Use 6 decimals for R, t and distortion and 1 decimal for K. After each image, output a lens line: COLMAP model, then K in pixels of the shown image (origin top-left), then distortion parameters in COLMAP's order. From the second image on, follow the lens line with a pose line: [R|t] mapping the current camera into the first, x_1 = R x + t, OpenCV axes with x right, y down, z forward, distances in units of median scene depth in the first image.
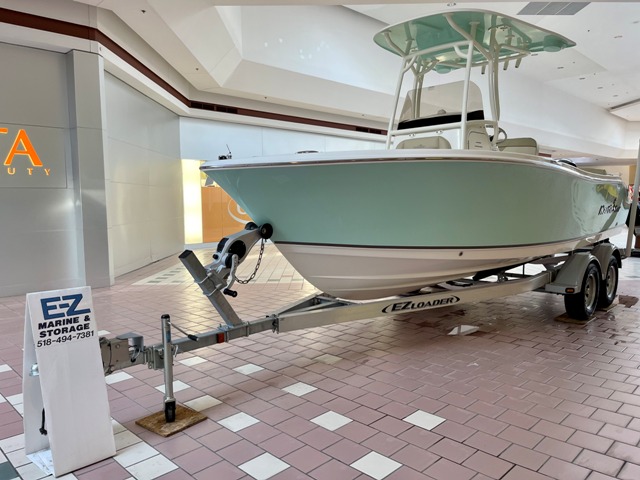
lens RADIAL K [[482.2, 0, 314.6], [0, 482.2, 242.8], [0, 0, 1]] dist [0.053745, -0.071820]
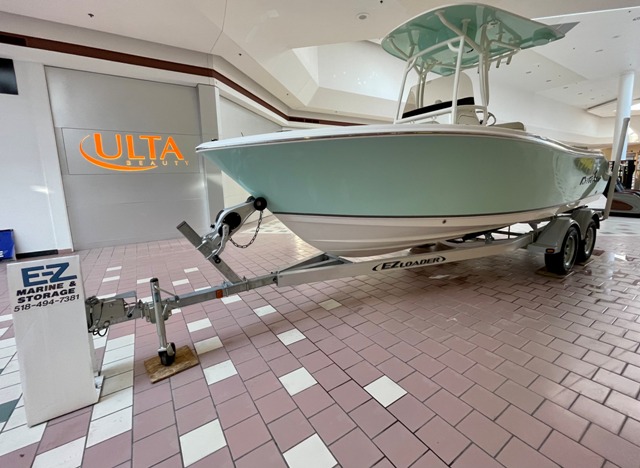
lens RADIAL K [[280.1, 0, 328.9], [0, 280.1, 217.8], [0, 0, 1]] dist [-0.006633, 0.002187]
pose [[0.982043, 0.007382, -0.188511, 0.150634], [0.002660, 0.998593, 0.052965, -0.020140], [0.188637, -0.052516, 0.980642, 0.289990]]
